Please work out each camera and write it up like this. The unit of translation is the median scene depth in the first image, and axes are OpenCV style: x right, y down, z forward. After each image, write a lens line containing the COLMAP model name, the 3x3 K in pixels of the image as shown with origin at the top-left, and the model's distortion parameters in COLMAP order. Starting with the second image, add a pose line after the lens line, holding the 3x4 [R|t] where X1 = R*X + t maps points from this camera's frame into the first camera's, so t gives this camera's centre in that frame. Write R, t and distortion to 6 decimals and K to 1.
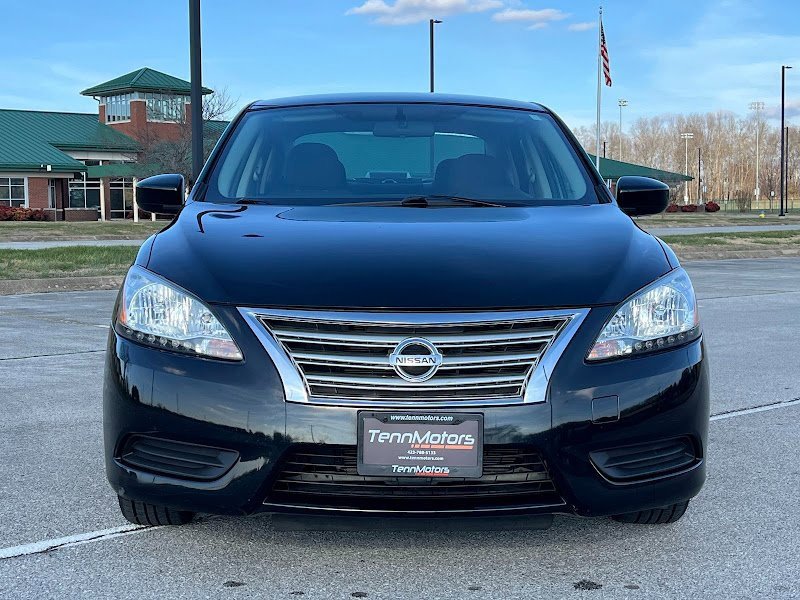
lens RADIAL K [[1305.4, 0, 400.0], [0, 1305.4, 300.0], [0, 0, 1]] dist [0.191261, -0.025200]
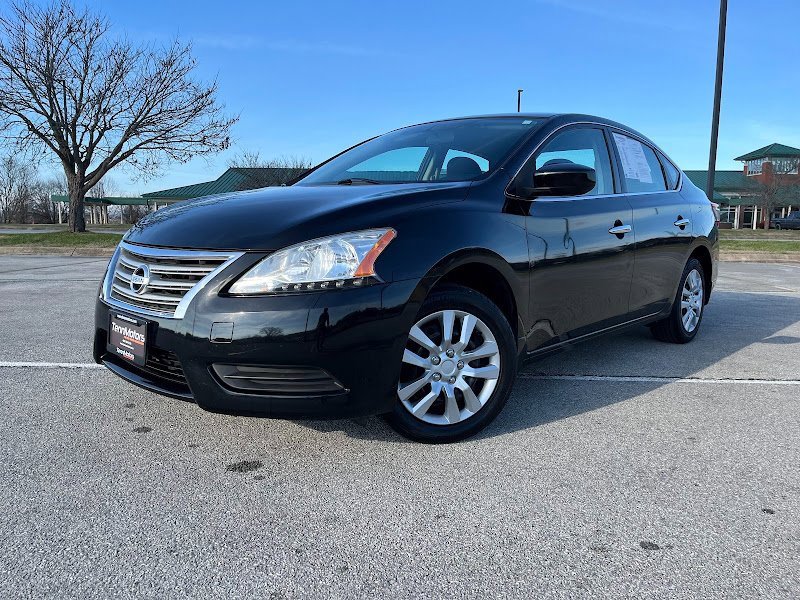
lens RADIAL K [[620.1, 0, 391.8], [0, 620.1, 302.2], [0, 0, 1]] dist [0.028715, -0.002945]
pose [[0.706800, 0.103249, -0.699839, 0.691300], [-0.064504, 0.994577, 0.081586, -0.003323], [0.704467, -0.012522, 0.709626, 0.702014]]
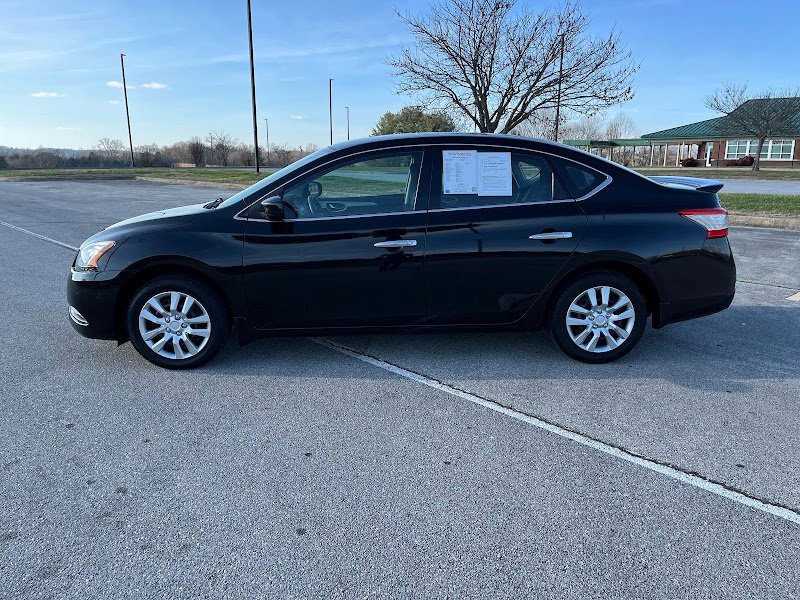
lens RADIAL K [[610.4, 0, 400.0], [0, 610.4, 300.0], [0, 0, 1]] dist [0.096863, -0.137742]
pose [[-0.020914, 0.233378, -0.972161, 1.360969], [-0.068655, 0.969743, 0.234275, -0.225406], [0.997421, 0.071643, -0.004258, 1.690567]]
